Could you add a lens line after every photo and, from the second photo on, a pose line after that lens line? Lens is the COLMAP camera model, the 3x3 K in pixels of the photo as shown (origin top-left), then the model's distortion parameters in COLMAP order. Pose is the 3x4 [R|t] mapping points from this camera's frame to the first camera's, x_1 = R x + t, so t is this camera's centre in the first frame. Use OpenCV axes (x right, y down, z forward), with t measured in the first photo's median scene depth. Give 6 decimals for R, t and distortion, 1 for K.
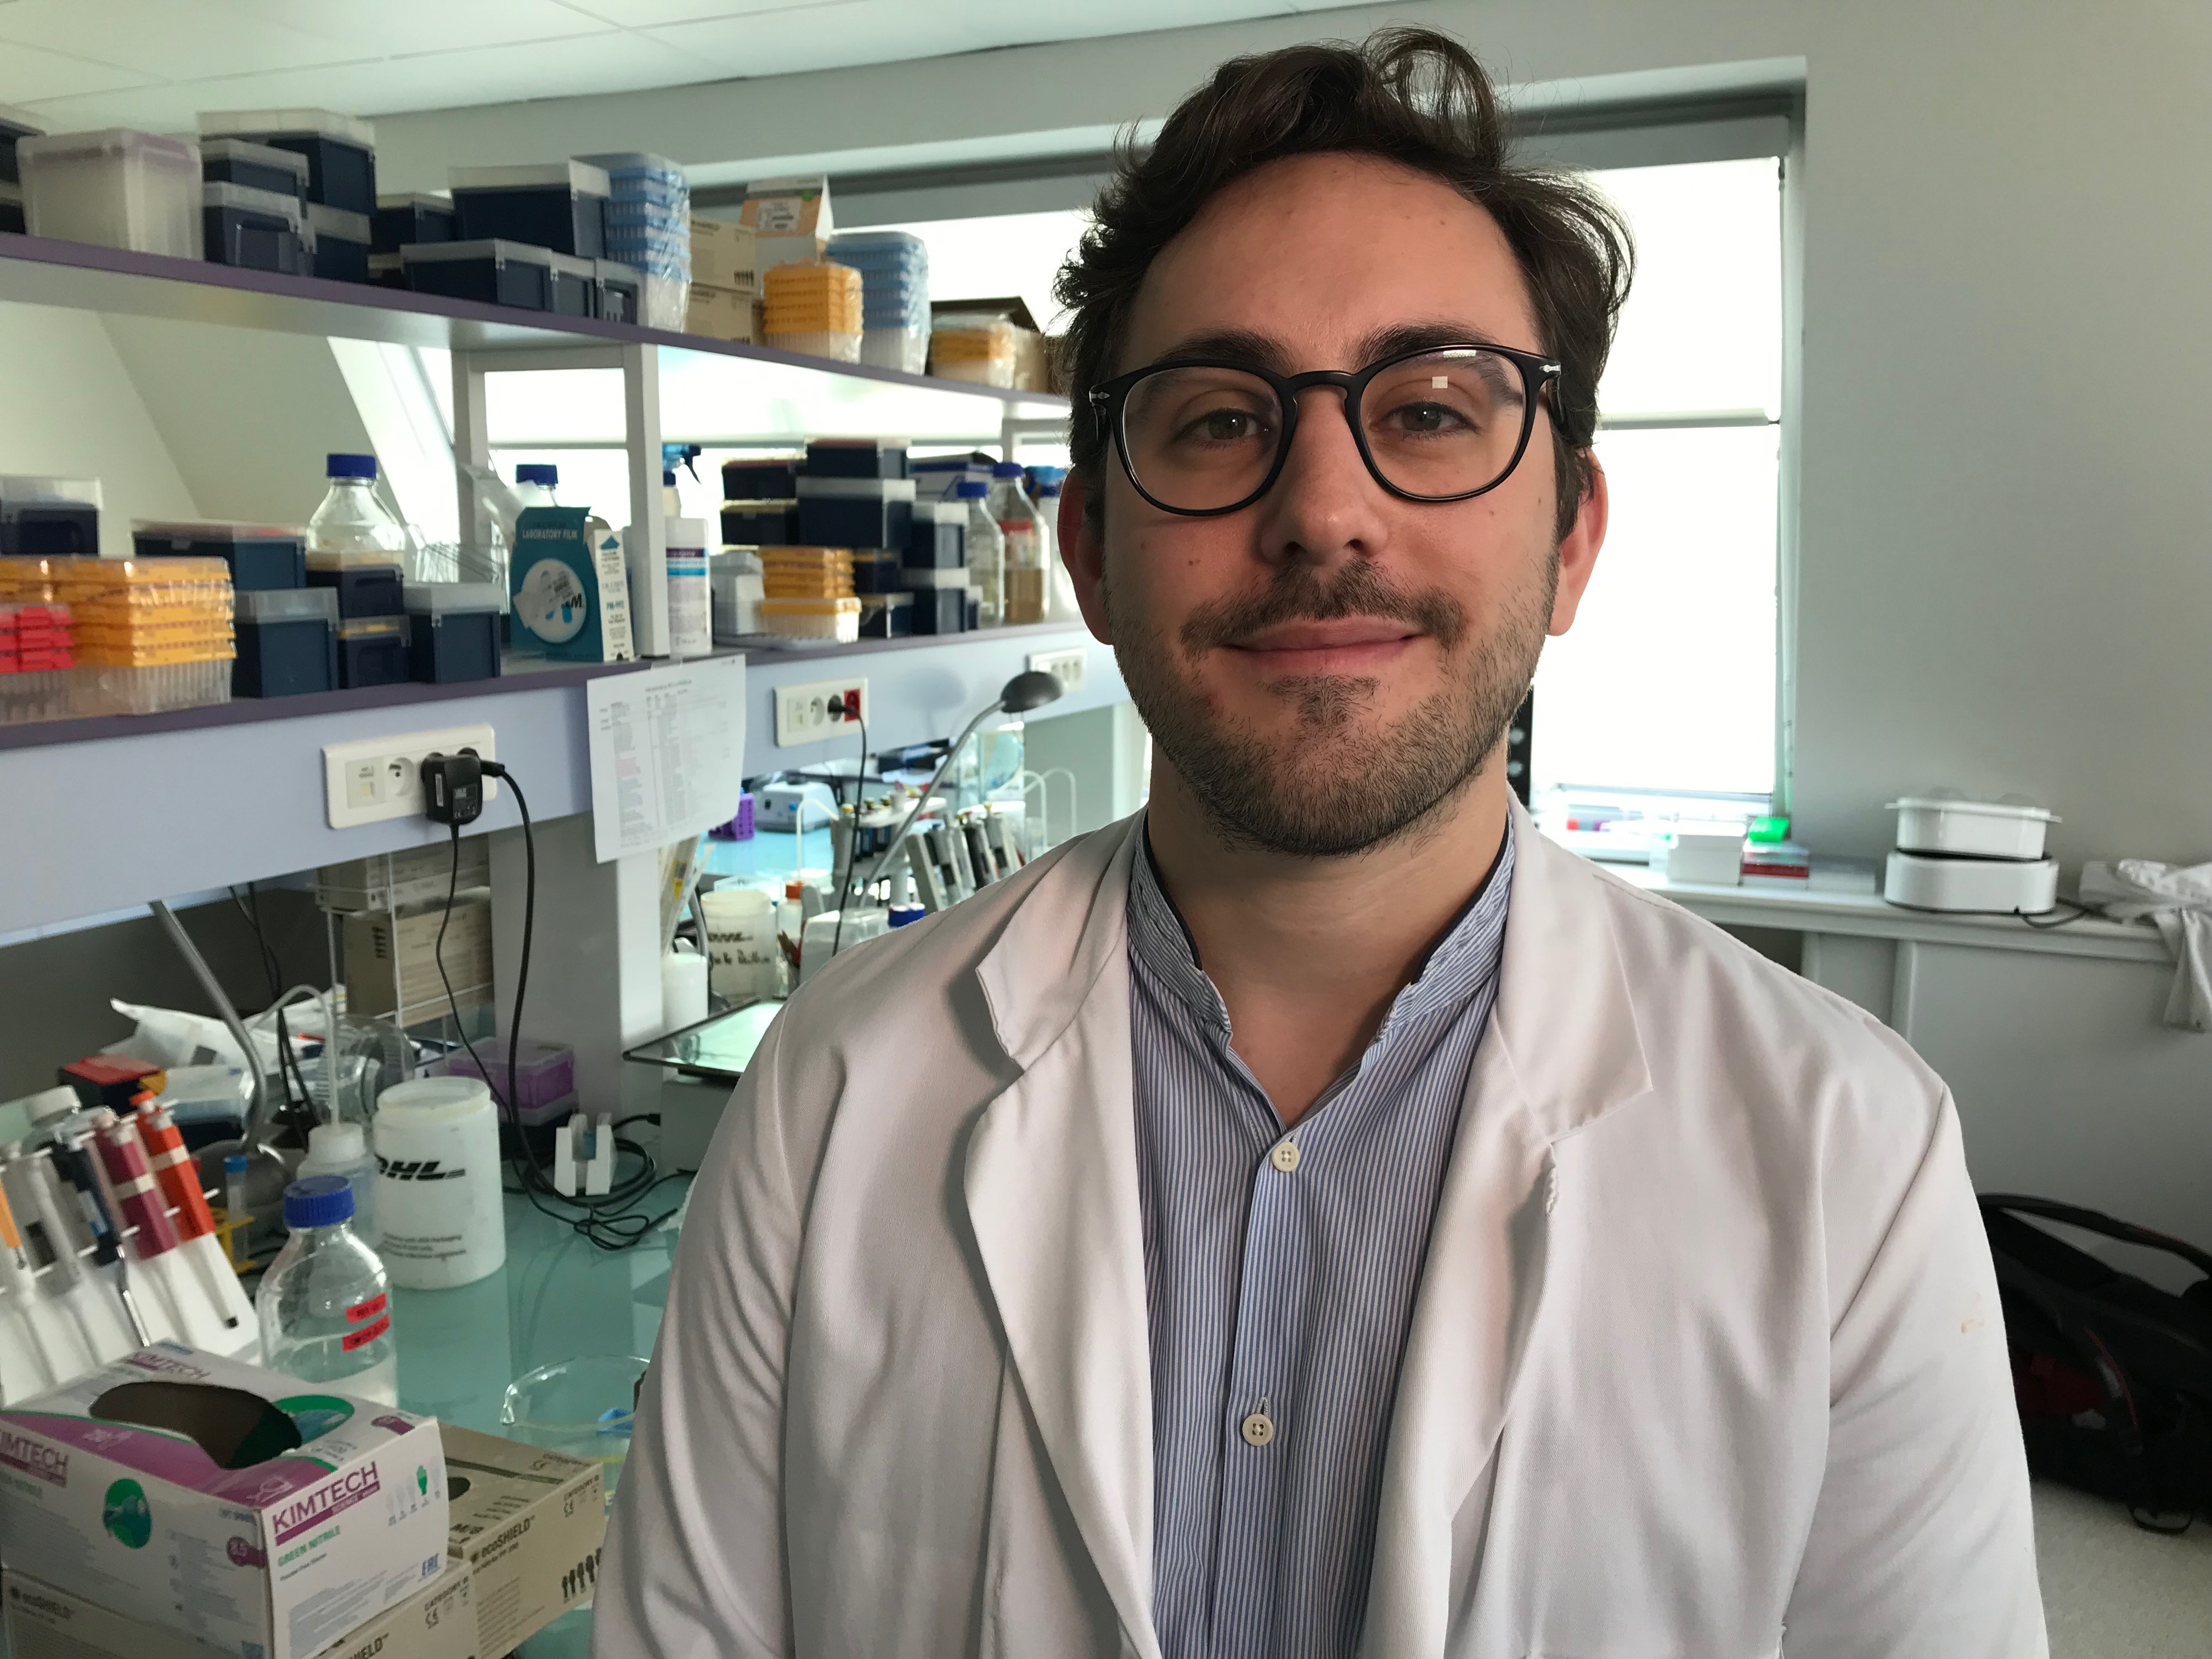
lens RADIAL K [[1964.0, 0, 1106.0], [0, 1964.0, 829.5], [0, 0, 1]] dist [0.108776, -0.108505]
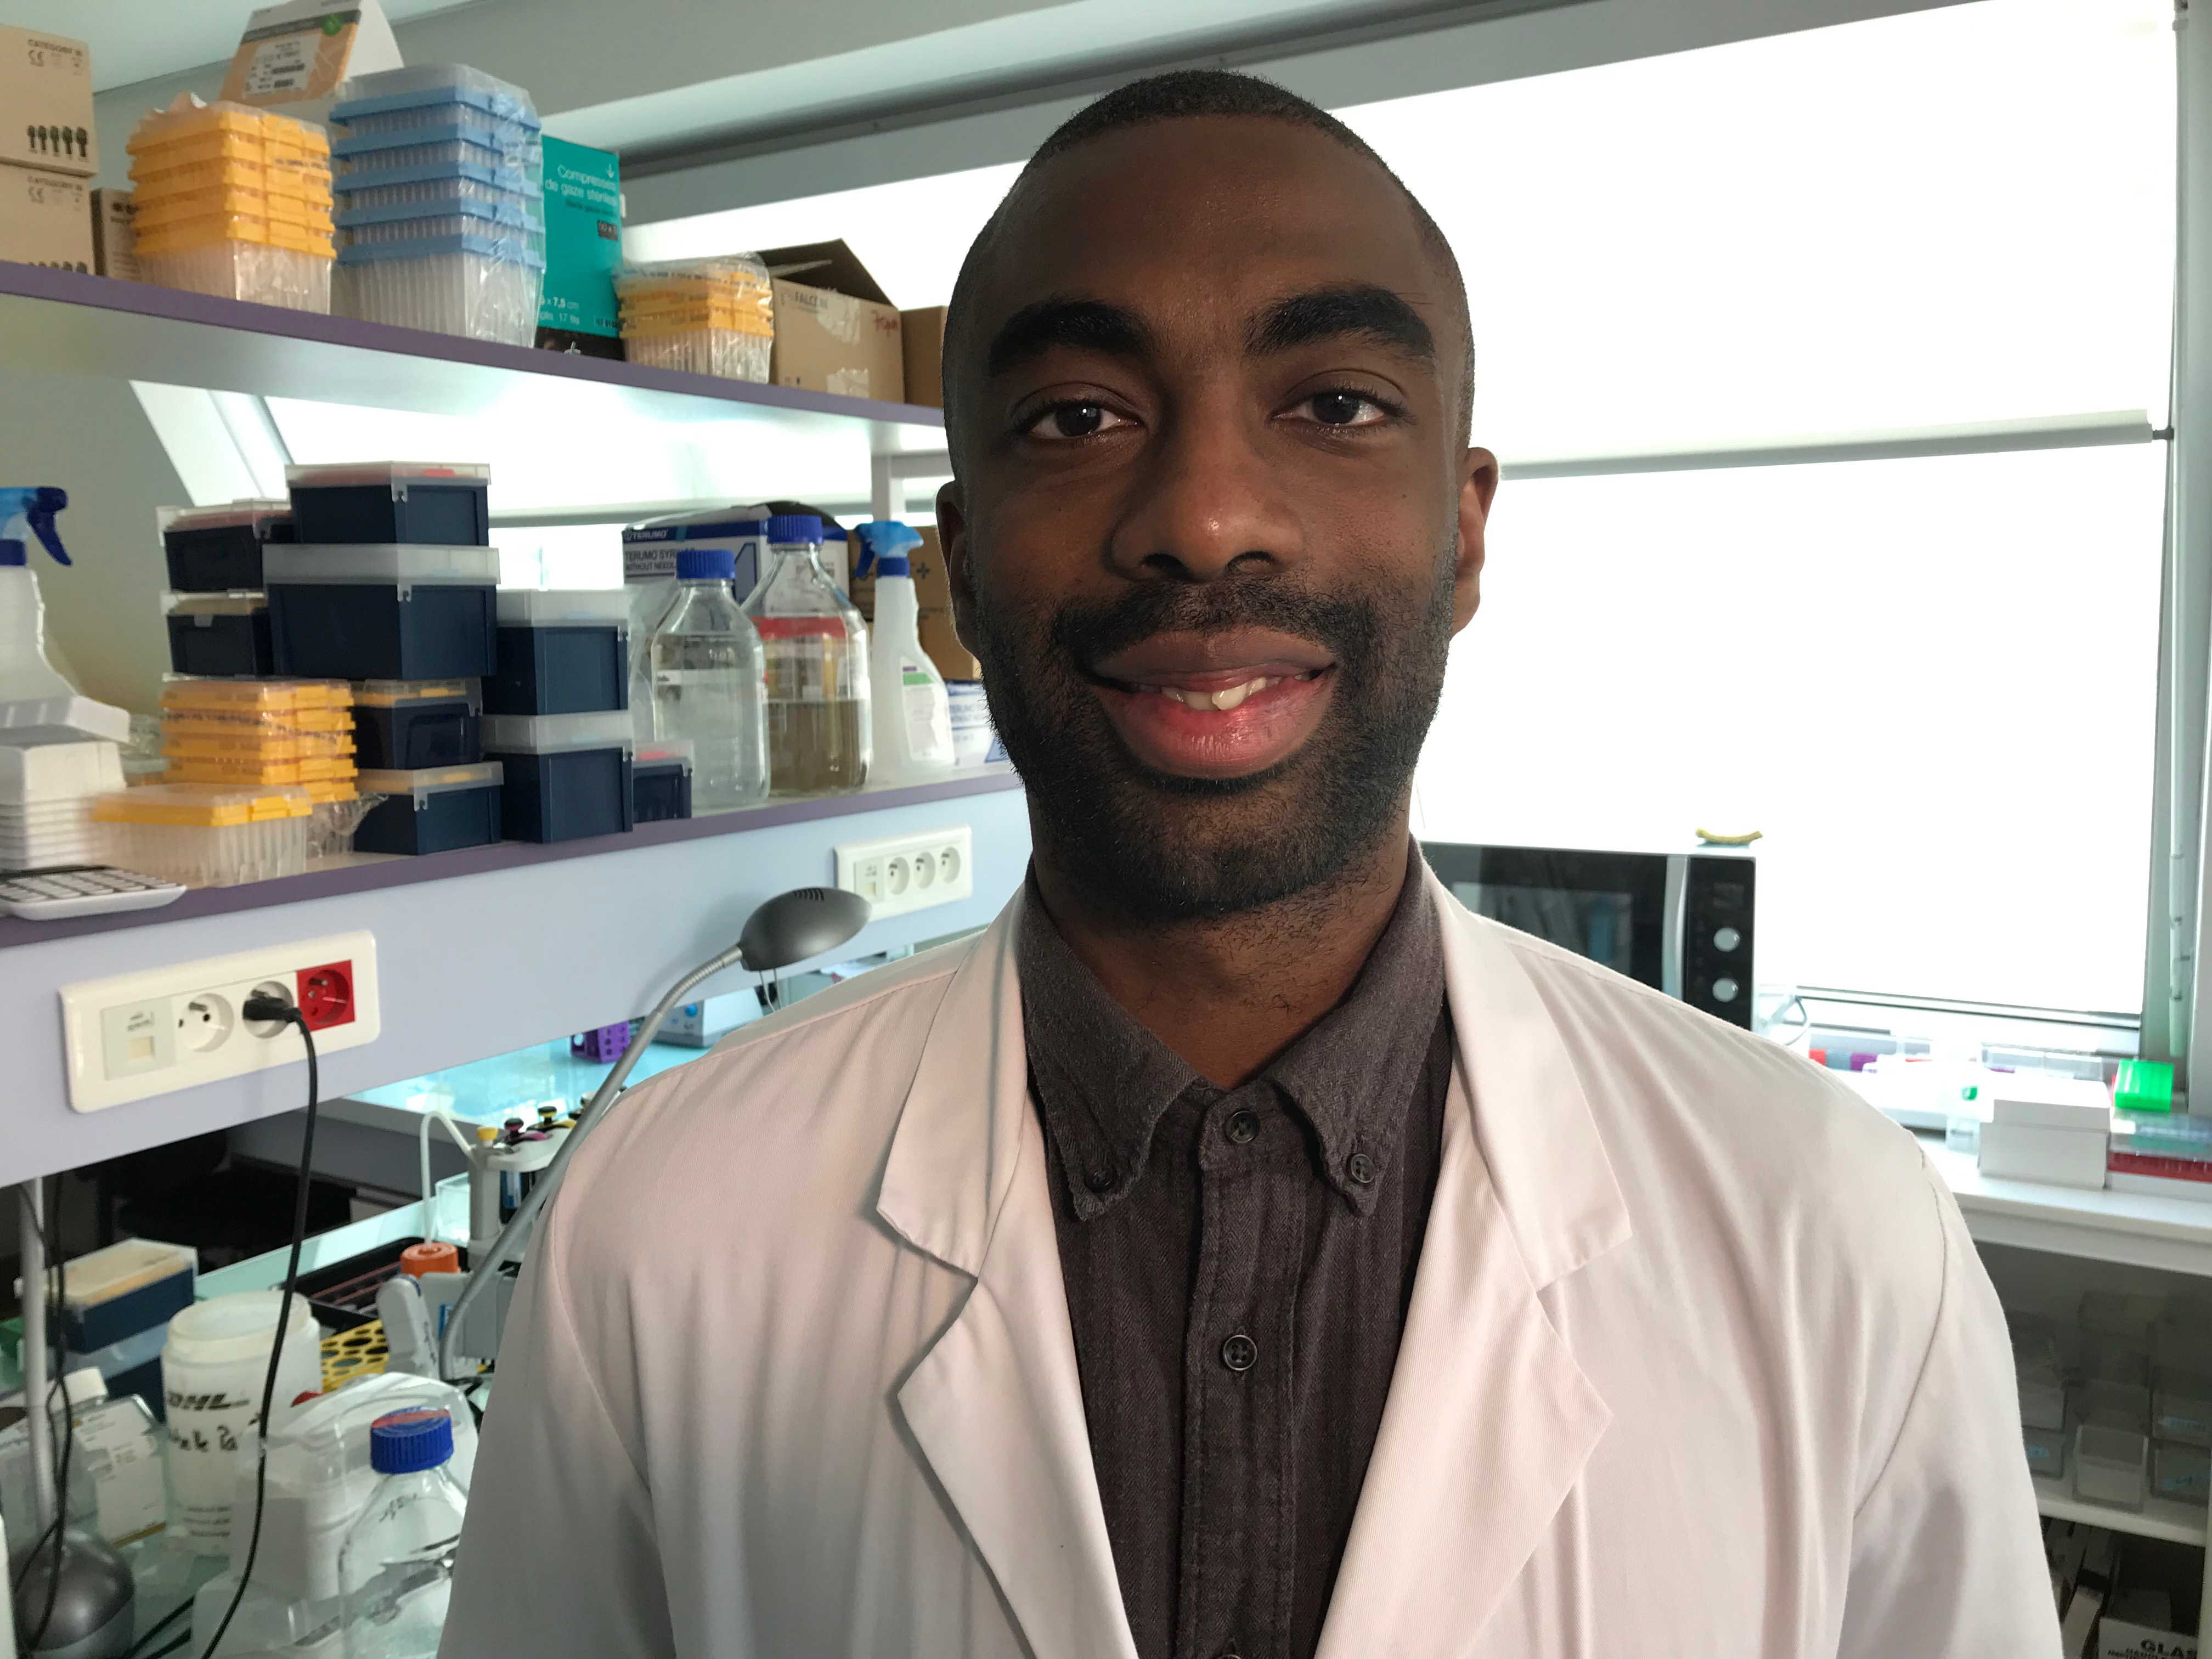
lens RADIAL K [[1964.0, 0, 1106.0], [0, 1964.0, 829.5], [0, 0, 1]] dist [0.108776, -0.108505]
pose [[0.994167, -0.004989, -0.107733, 0.116032], [0.000719, 0.999214, -0.039631, -0.081382], [0.107846, 0.039323, 0.993390, 0.496847]]
